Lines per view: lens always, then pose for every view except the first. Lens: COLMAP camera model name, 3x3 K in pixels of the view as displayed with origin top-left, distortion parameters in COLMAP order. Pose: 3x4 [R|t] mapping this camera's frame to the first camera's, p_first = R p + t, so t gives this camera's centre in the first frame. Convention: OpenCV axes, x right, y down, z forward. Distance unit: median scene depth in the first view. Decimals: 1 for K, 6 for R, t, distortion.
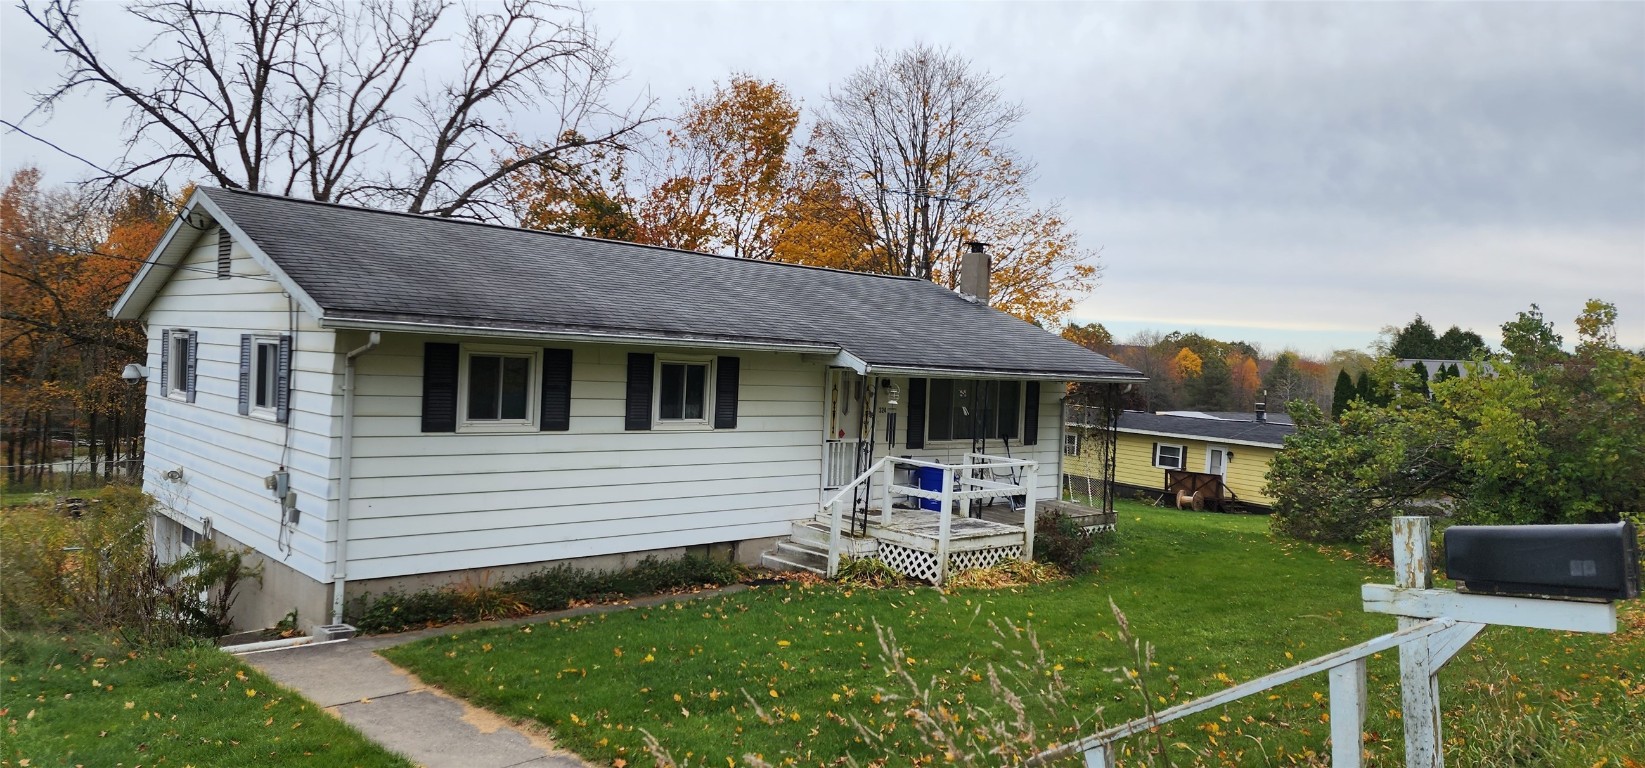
lens RADIAL K [[1123.8, 0, 830.1], [0, 1123.8, 388.7], [0, 0, 1]] dist [0.077138, -0.000566]
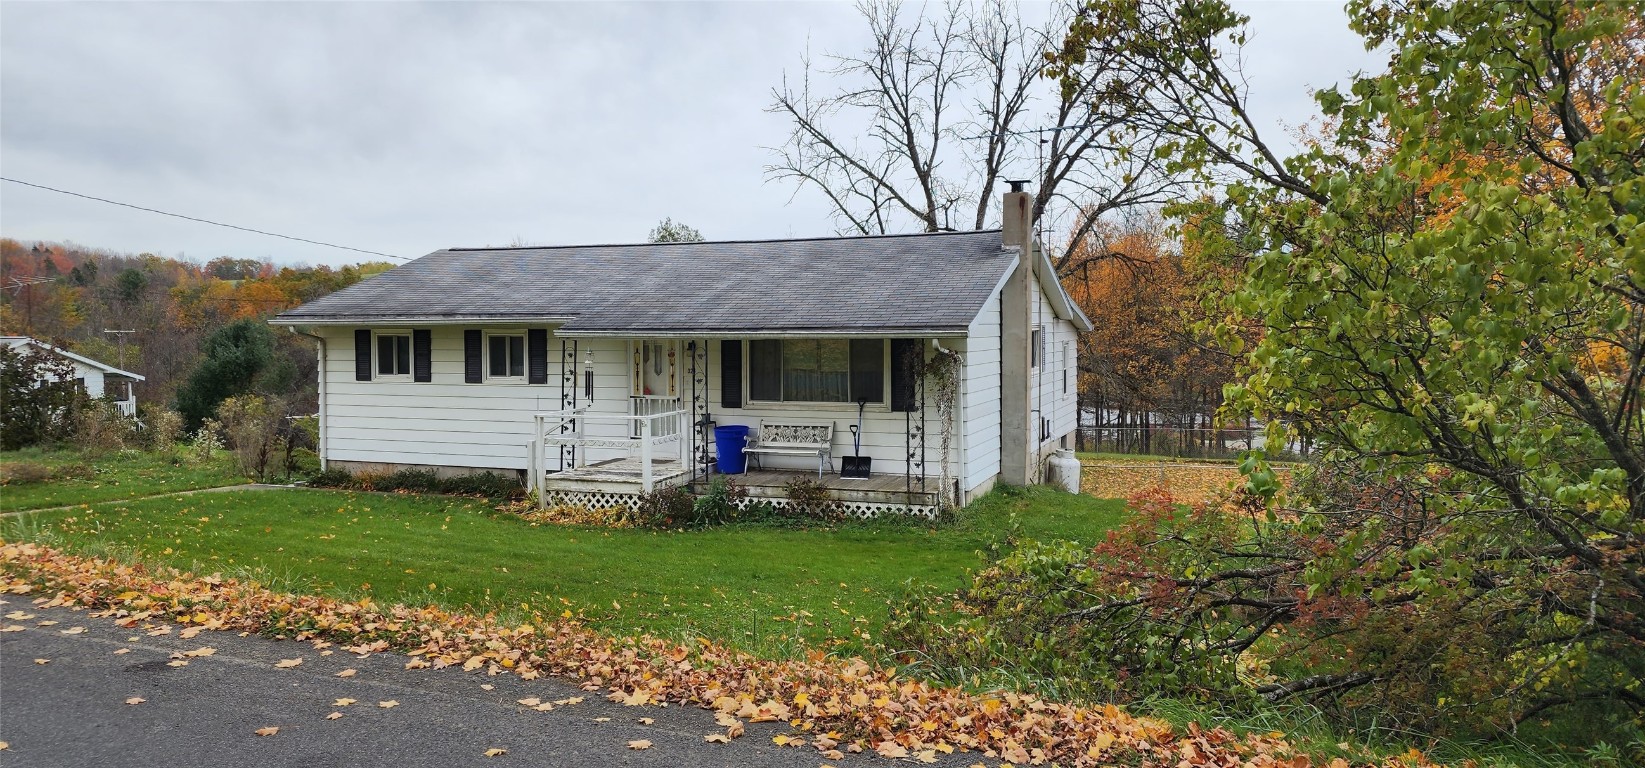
lens RADIAL K [[1123.8, 0, 831.2], [0, 1123.8, 375.9], [0, 0, 1]] dist [0.077138, -0.000566]
pose [[0.409520, -0.007261, -0.912272, 1.313199], [0.003524, 0.999973, -0.006377, 0.037657], [0.912295, -0.000604, 0.409534, 0.798933]]
